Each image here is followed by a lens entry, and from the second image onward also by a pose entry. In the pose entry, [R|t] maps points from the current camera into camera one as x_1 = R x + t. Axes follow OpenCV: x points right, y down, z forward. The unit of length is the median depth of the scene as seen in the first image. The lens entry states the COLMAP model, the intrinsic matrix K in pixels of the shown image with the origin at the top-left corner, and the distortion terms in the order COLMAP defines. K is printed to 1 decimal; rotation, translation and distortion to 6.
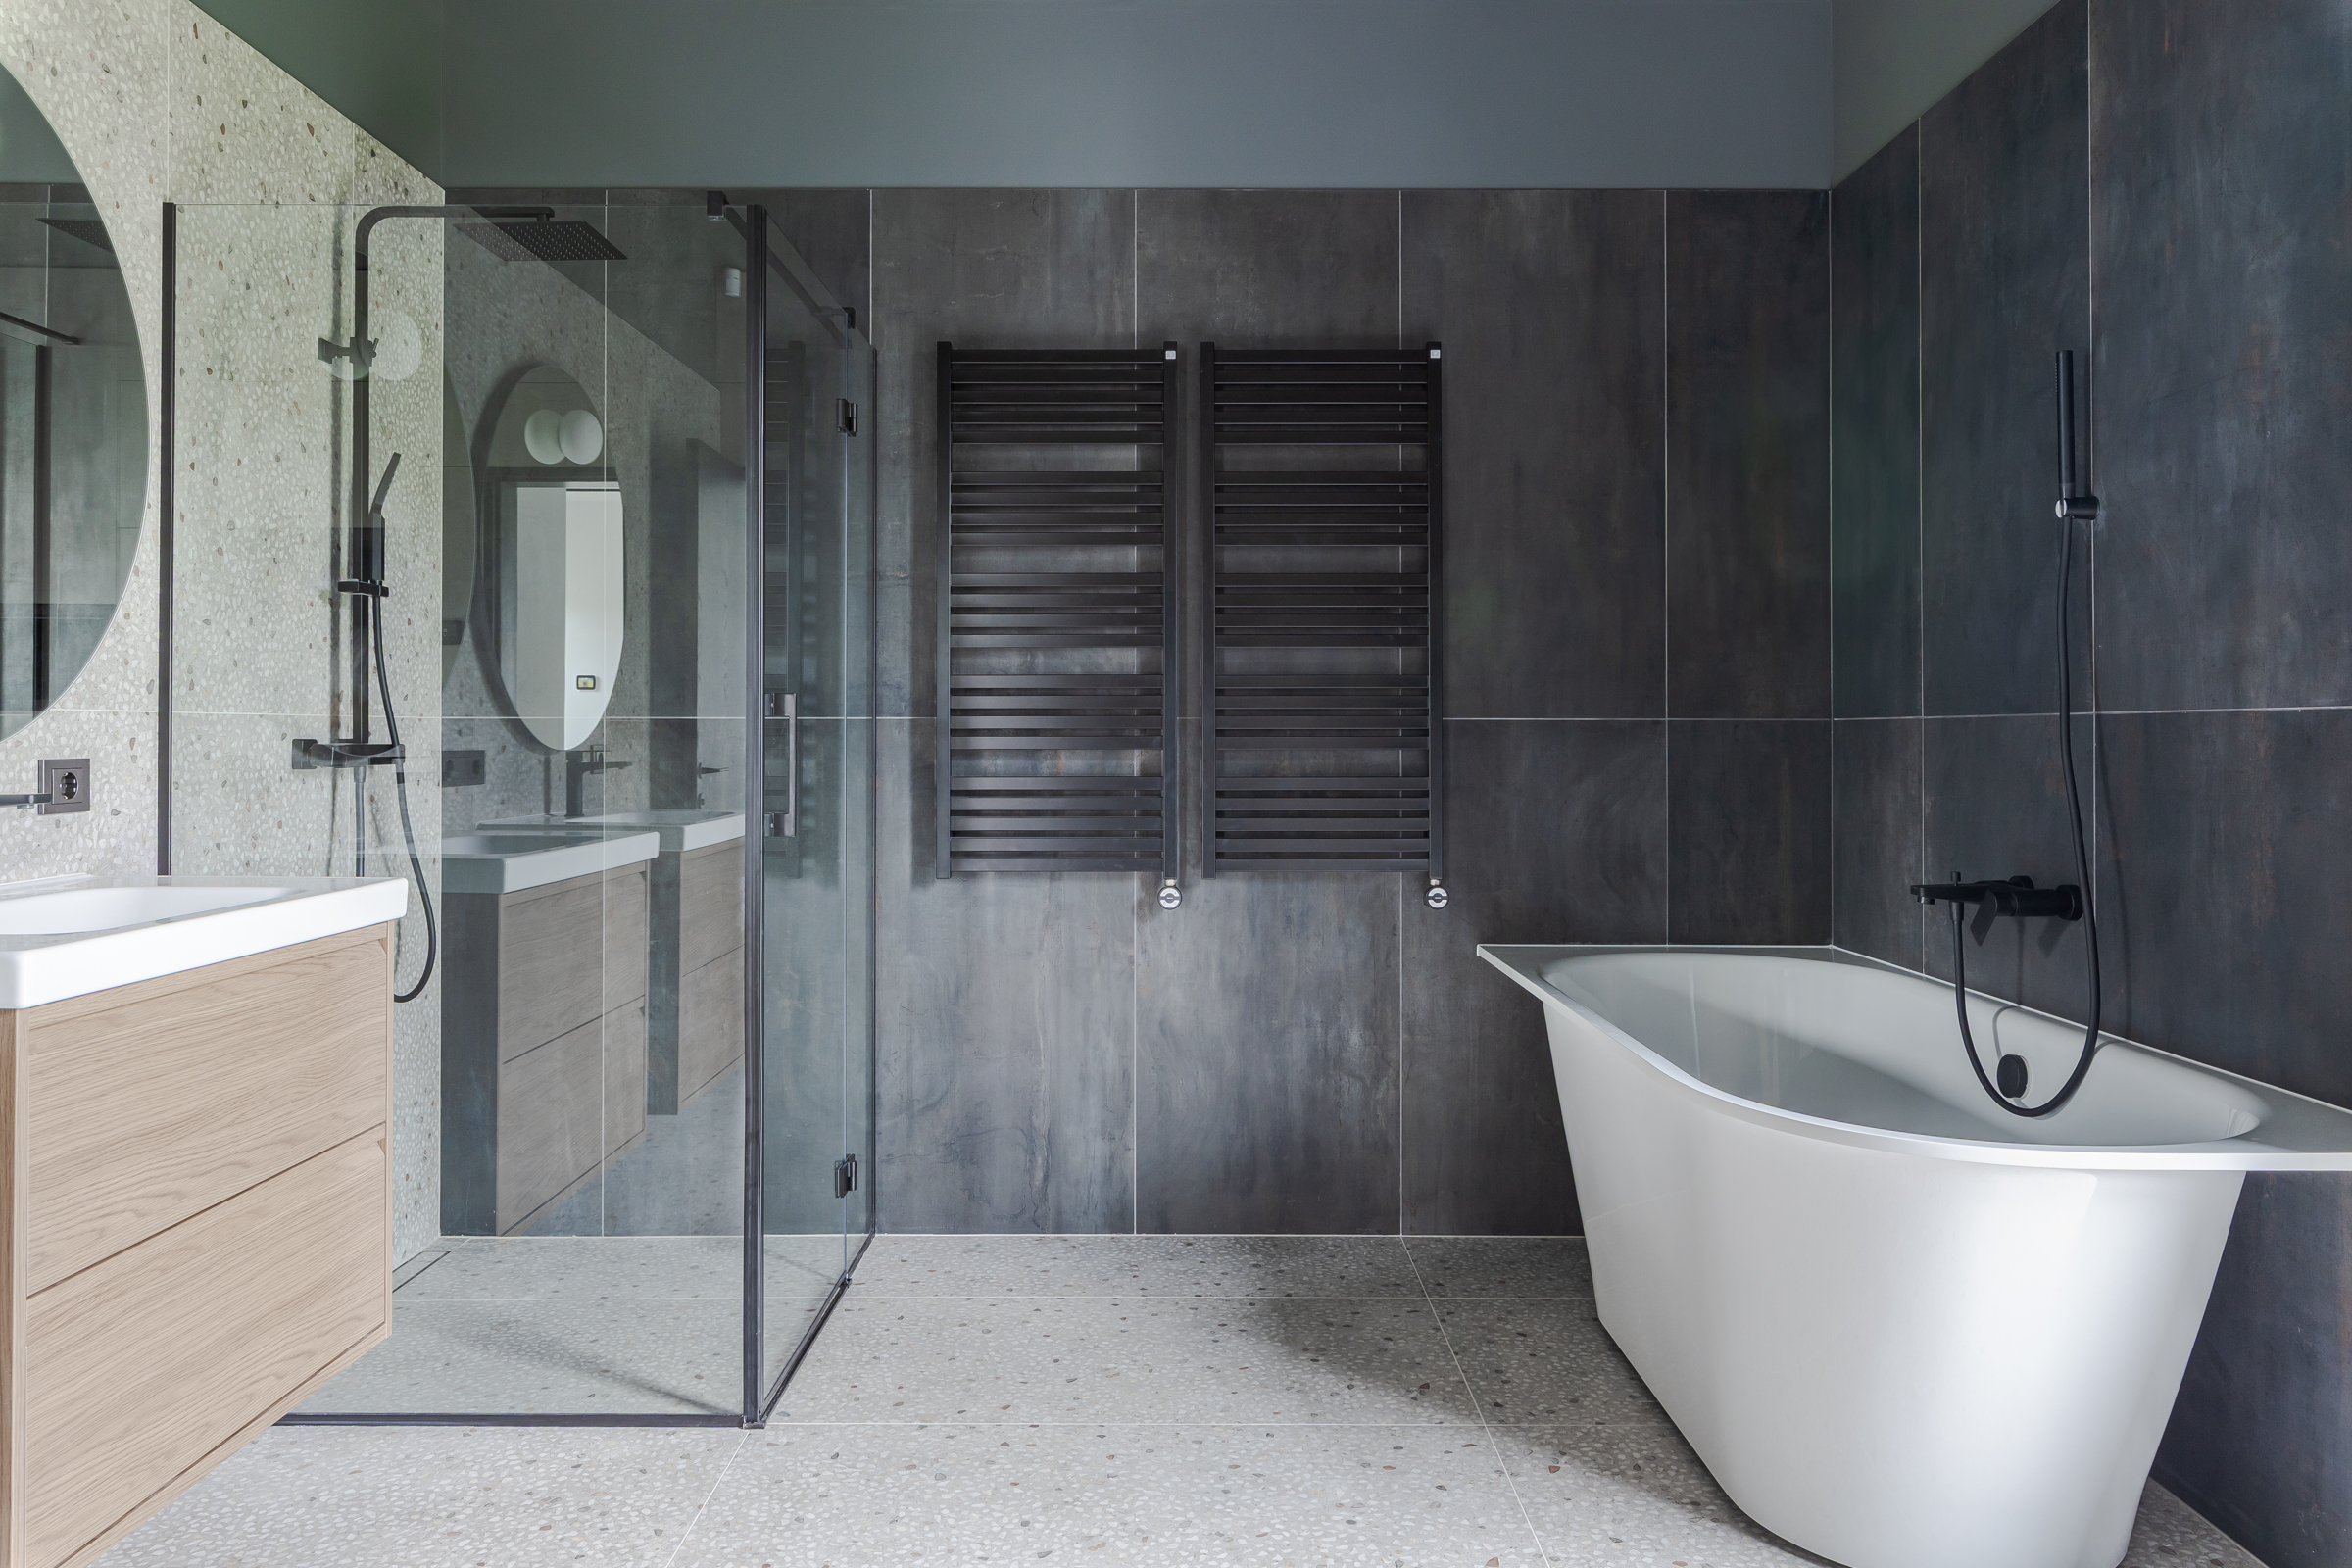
lens RADIAL K [[1594.8, 0, 1180.5], [0, 1594.8, 722.3], [0, 0, 1]] dist [-0.009718, -0.002877]
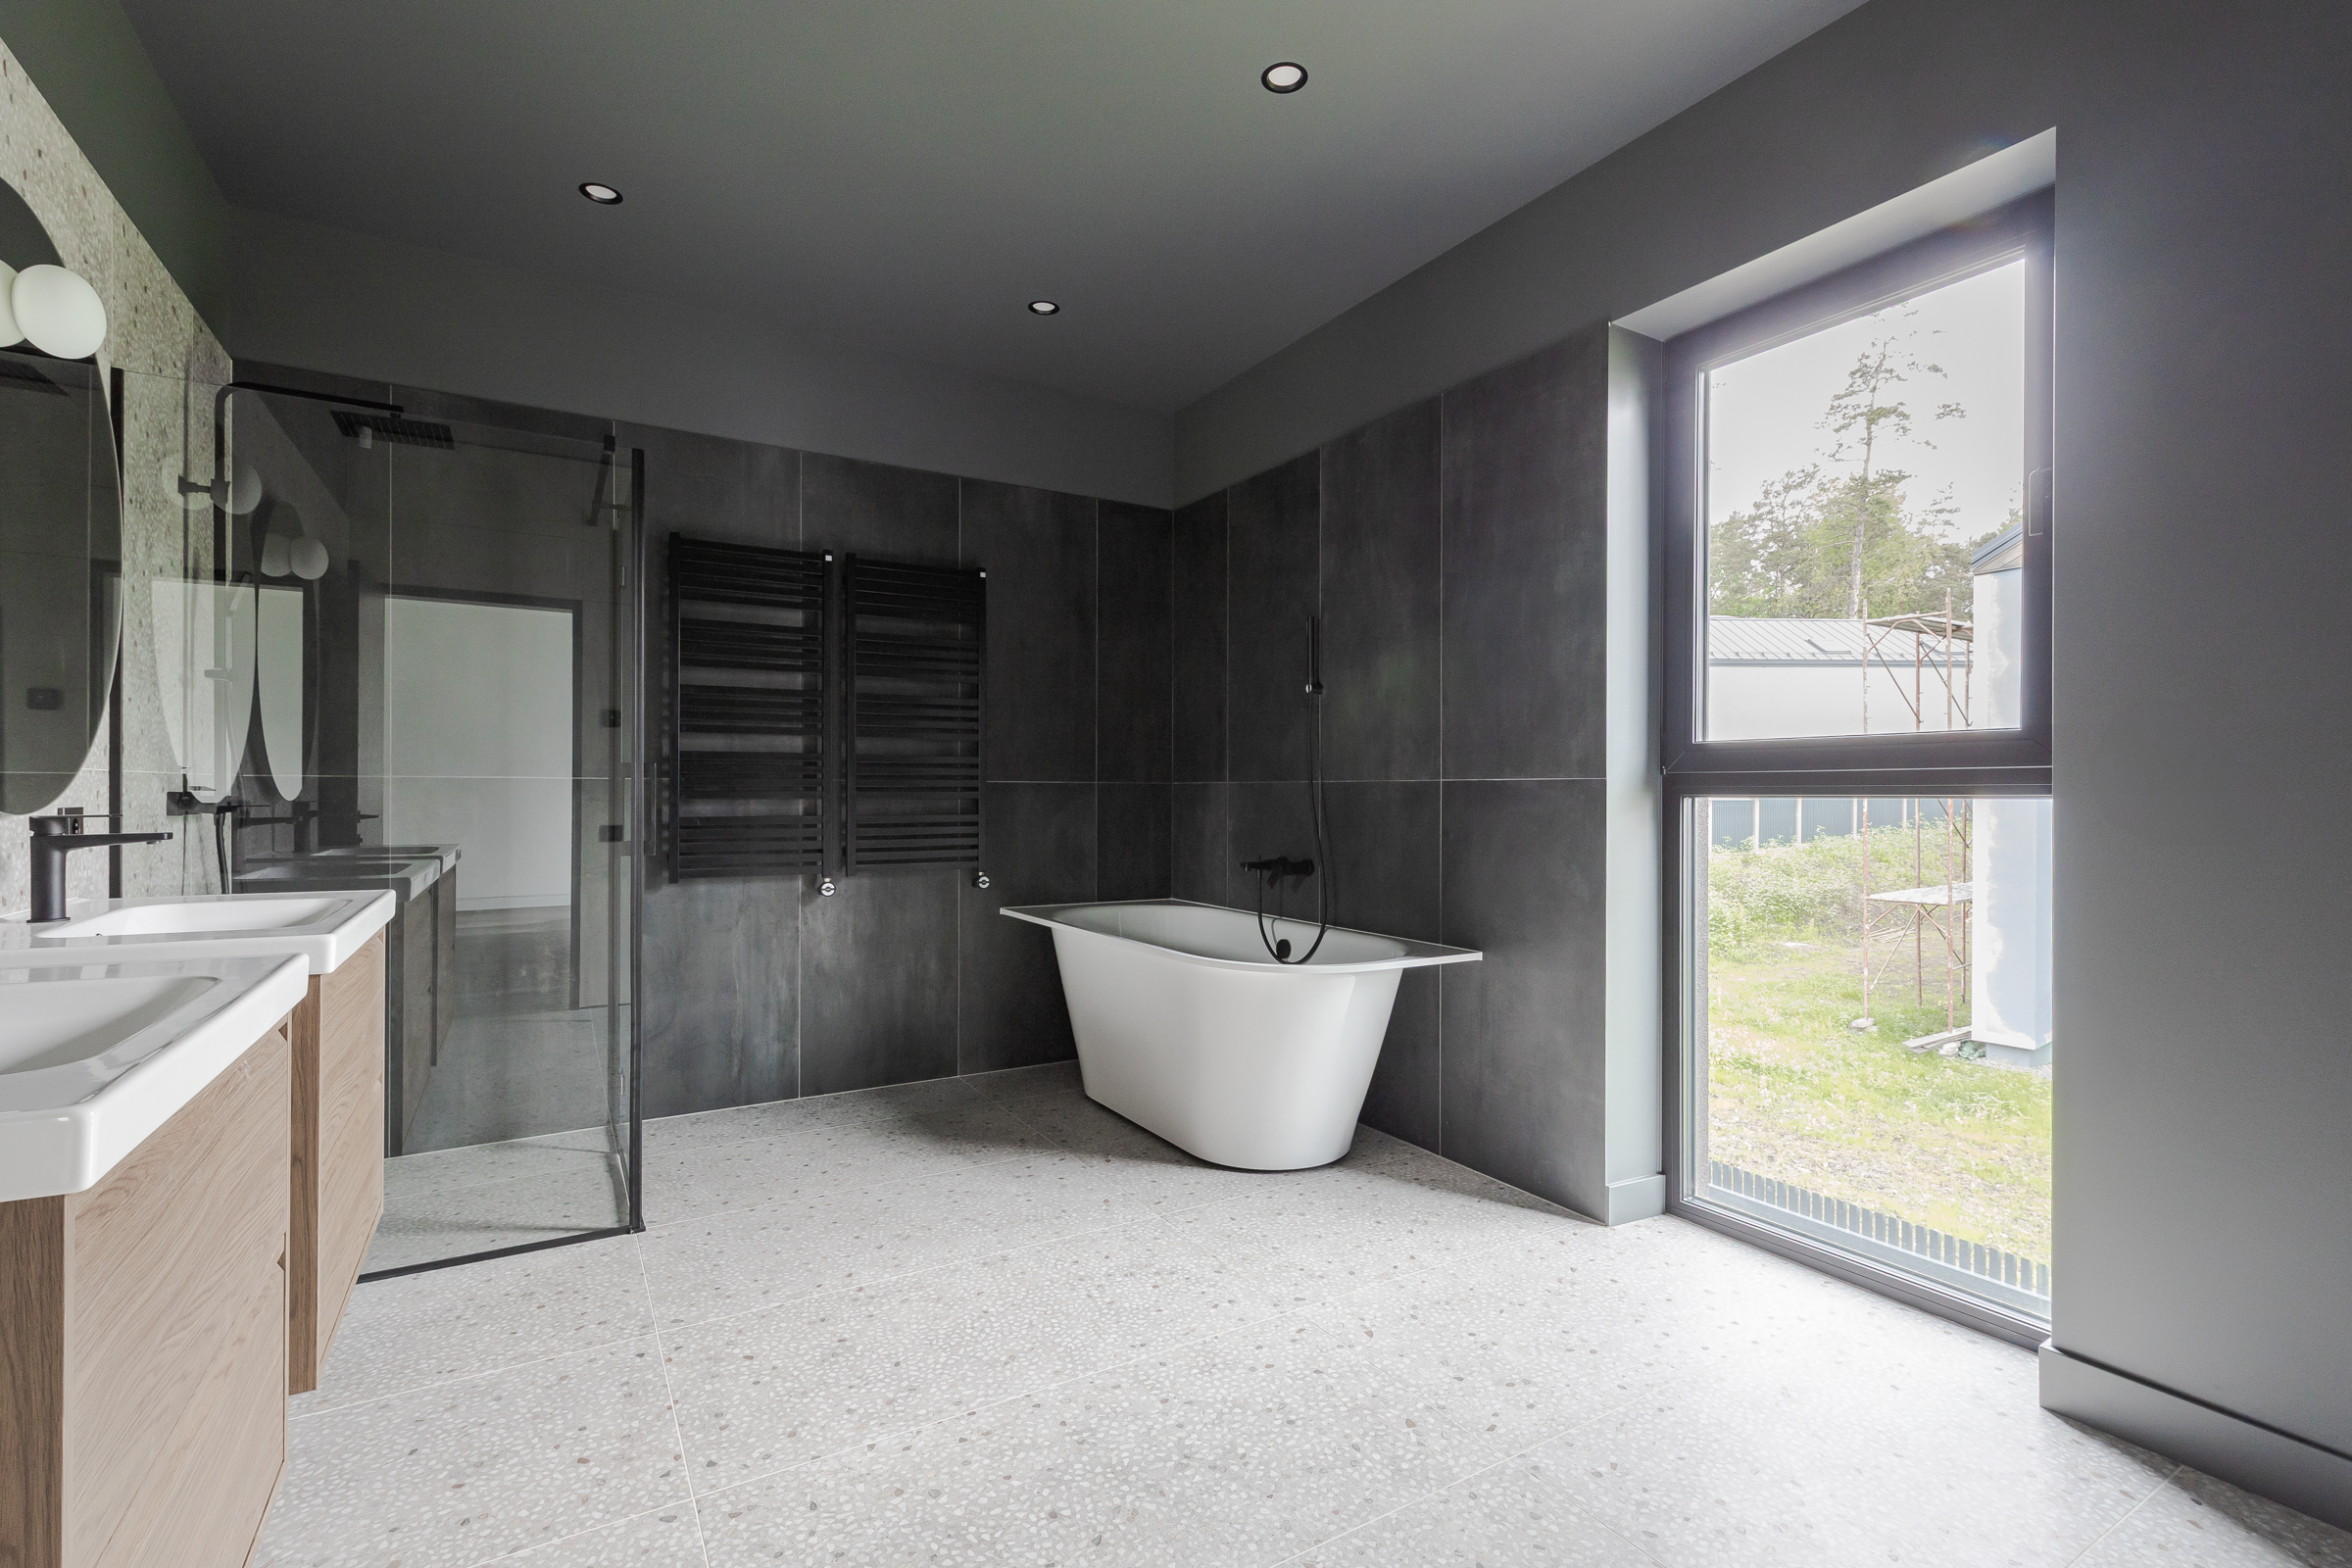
lens RADIAL K [[1081.2, 0, 1176.0], [0, 1081.2, 784.0], [0, 0, 1]] dist [0.001640, -0.000037]
pose [[0.862086, 0.008992, 0.506682, -0.256926], [-0.007519, 0.999959, -0.004954, 0.004651], [-0.506706, 0.000462, 0.862119, -0.138777]]
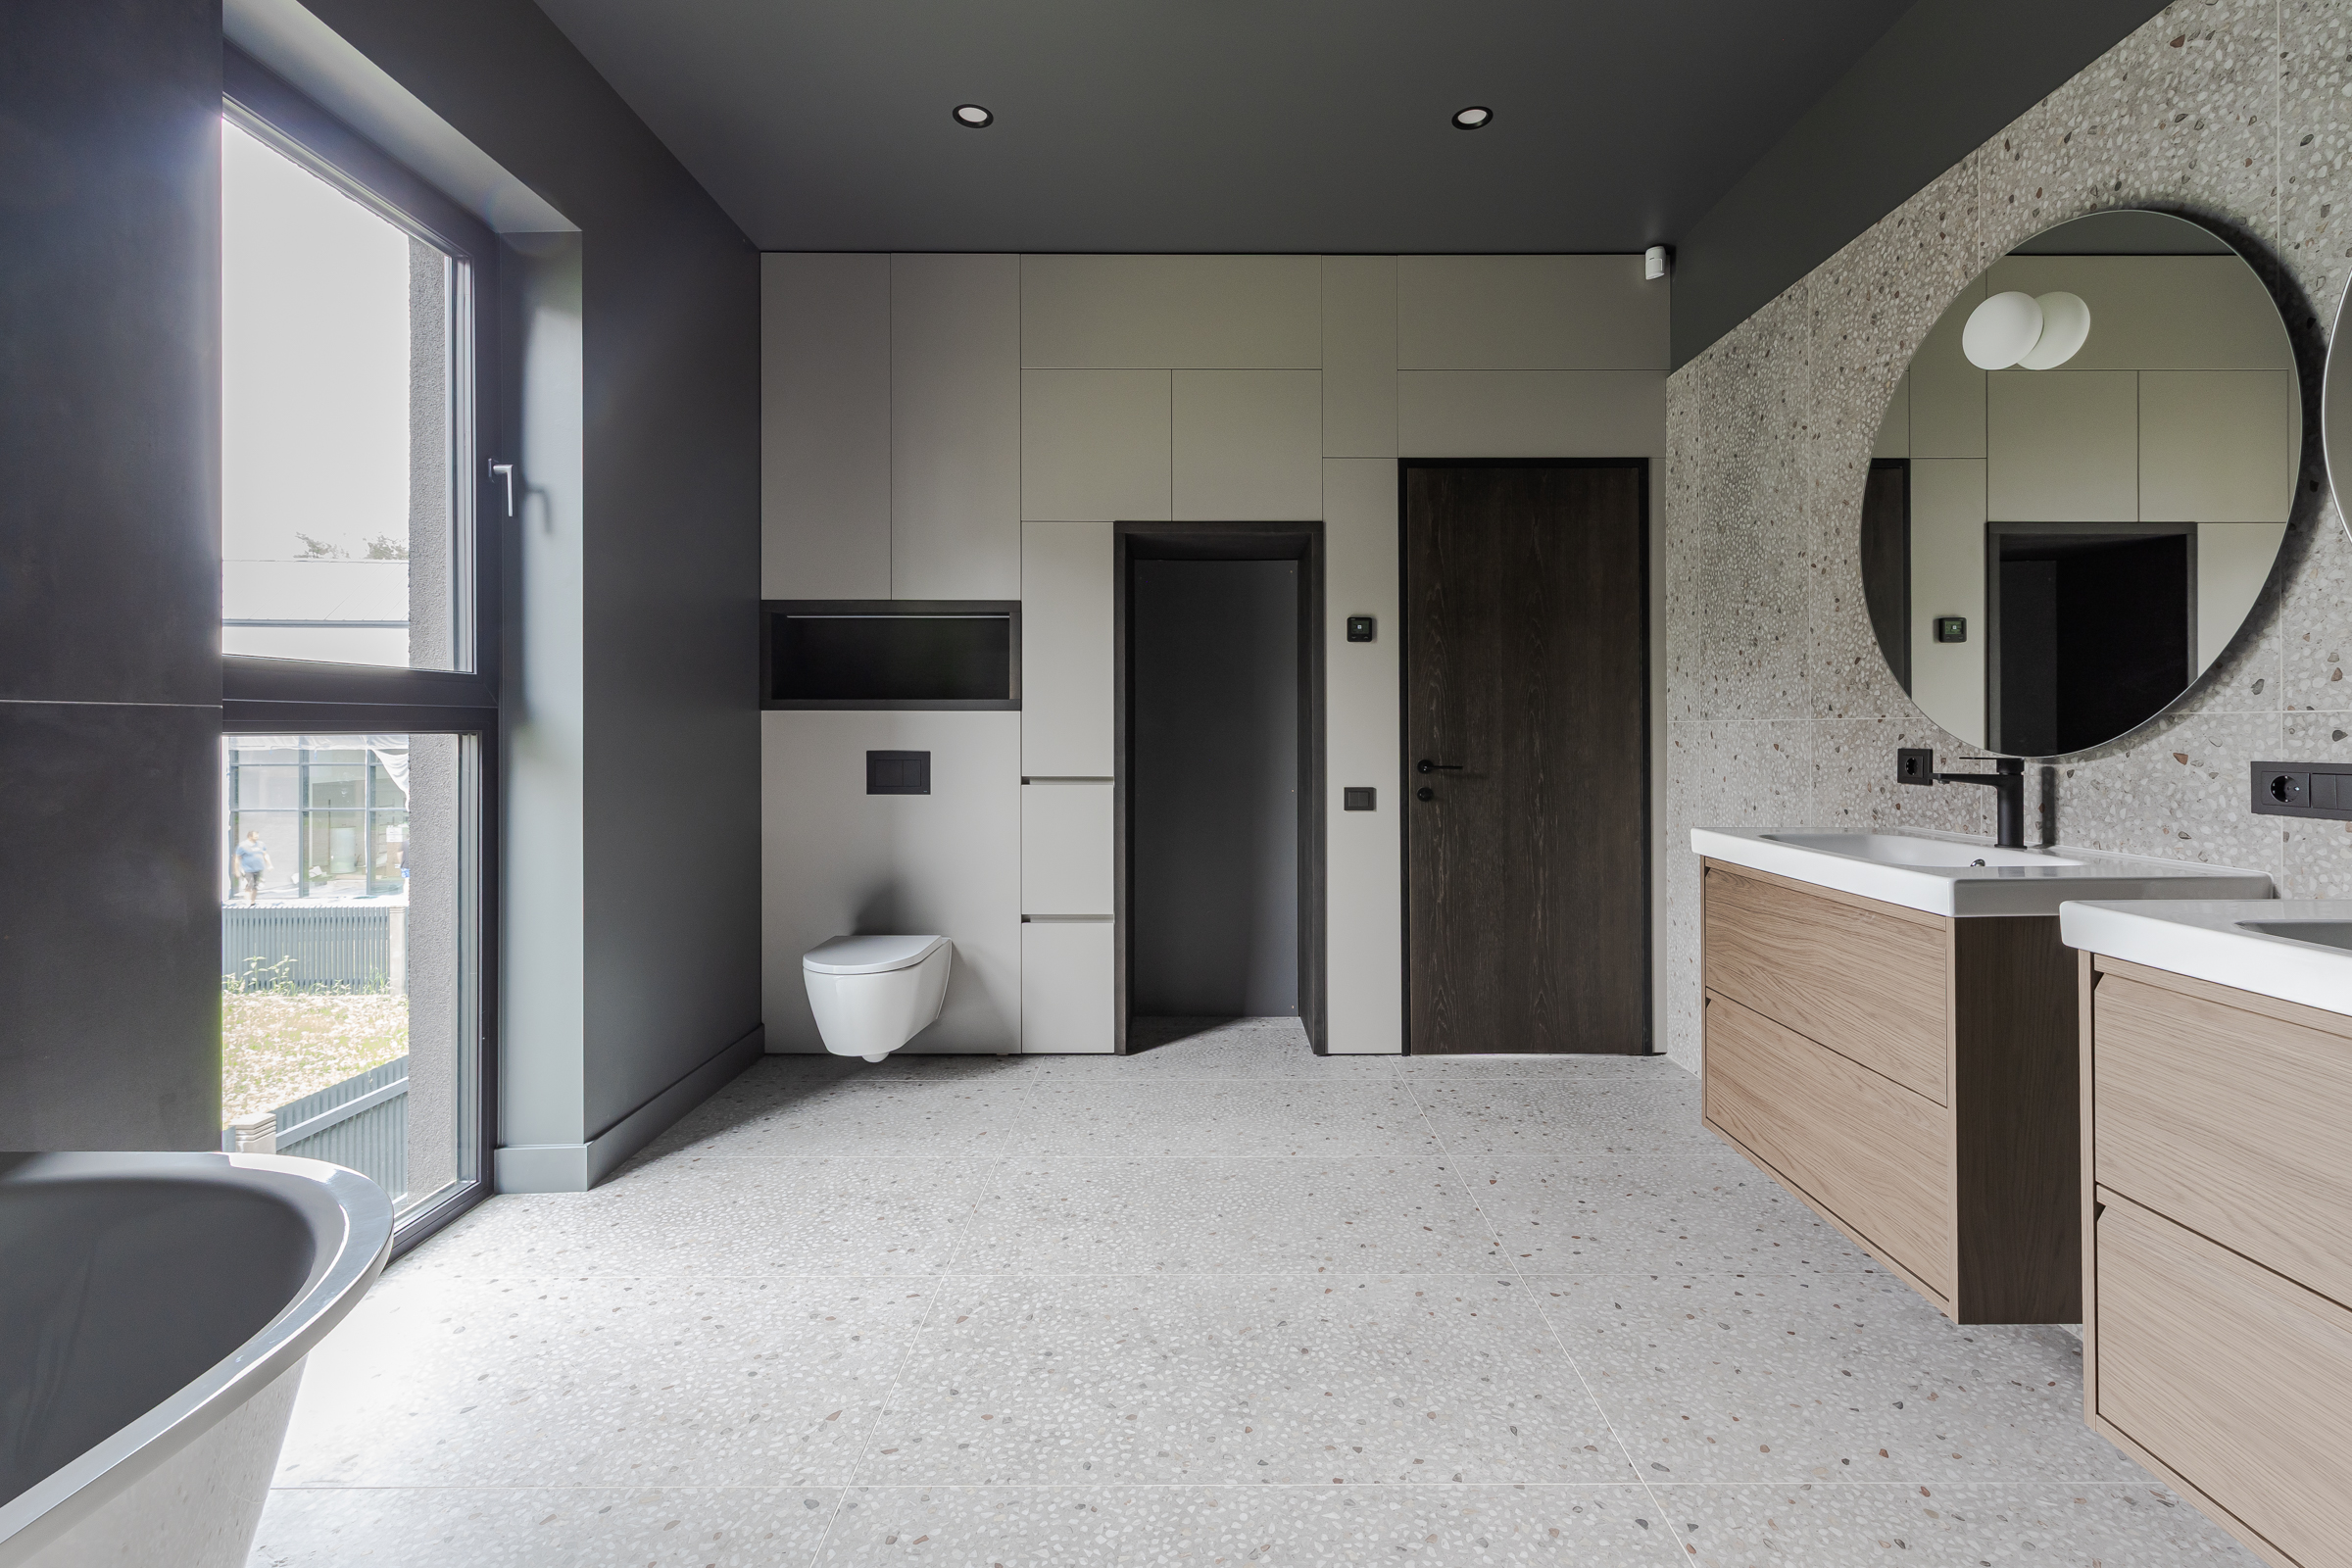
lens RADIAL K [[1026.1, 0, 1208.6], [0, 1026.1, 727.4], [0, 0, 1]] dist [-0.000197, -0.000161]
pose [[-0.999948, 0.000717, -0.010202, -0.006530], [0.000775, 0.999983, -0.005720, 0.005880], [0.010198, -0.005728, -0.999932, 0.821858]]
